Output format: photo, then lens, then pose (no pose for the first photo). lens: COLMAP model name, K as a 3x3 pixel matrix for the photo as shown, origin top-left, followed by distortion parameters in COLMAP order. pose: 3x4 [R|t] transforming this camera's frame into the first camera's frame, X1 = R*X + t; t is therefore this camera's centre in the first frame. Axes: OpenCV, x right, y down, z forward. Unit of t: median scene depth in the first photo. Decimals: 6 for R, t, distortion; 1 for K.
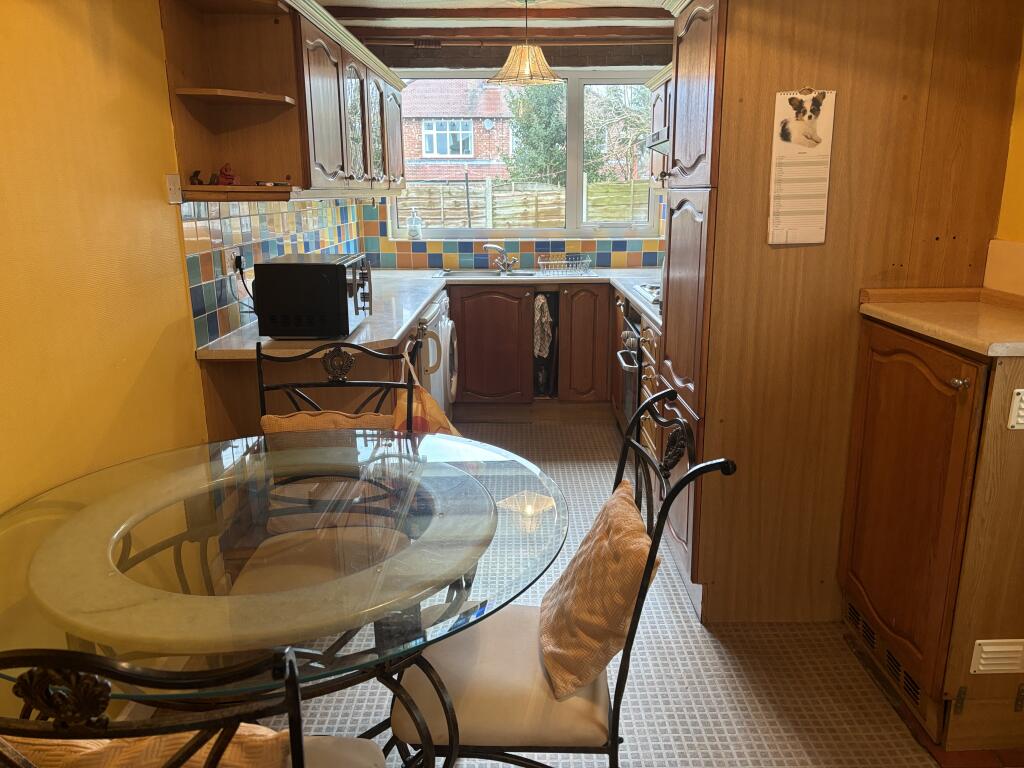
lens RADIAL K [[769.9, 0, 513.3], [0, 769.9, 384.9], [0, 0, 1]] dist [0.027715, -0.015712]
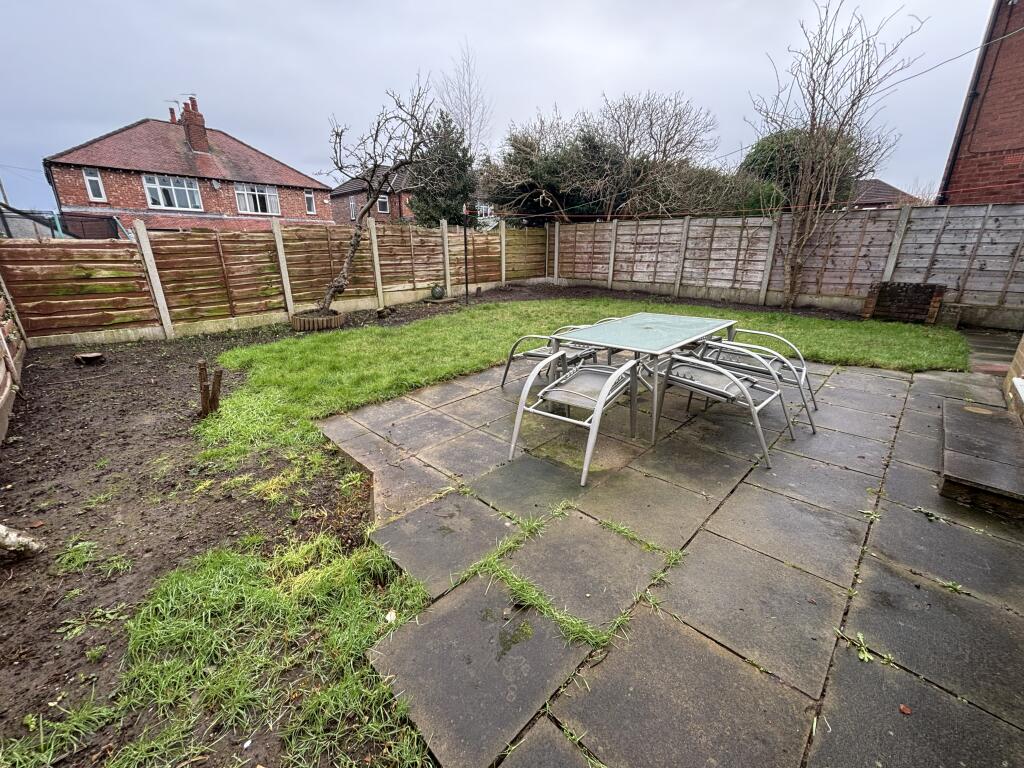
lens RADIAL K [[415.6, 0, 513.7], [0, 415.6, 385.9], [0, 0, 1]] dist [-0.012095, 0.000383]
pose [[0.691946, -0.218485, 0.688095, -0.457287], [0.168749, 0.975652, 0.140098, -0.085386], [-0.701950, 0.019175, 0.711968, 0.455187]]
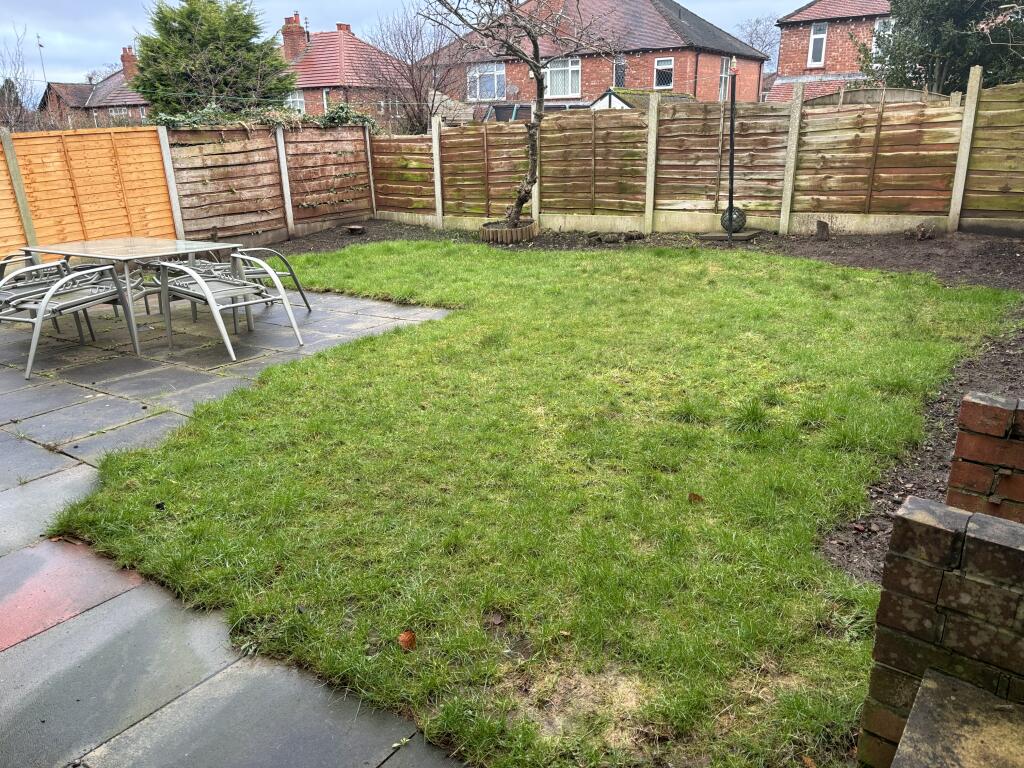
lens RADIAL K [[769.9, 0, 511.5], [0, 769.9, 382.6], [0, 0, 1]] dist [0.027715, -0.015712]
pose [[0.828491, 0.164870, -0.535182, 0.146766], [-0.125493, 0.986034, 0.109491, -0.069923], [0.545760, -0.023550, 0.837611, 0.344462]]
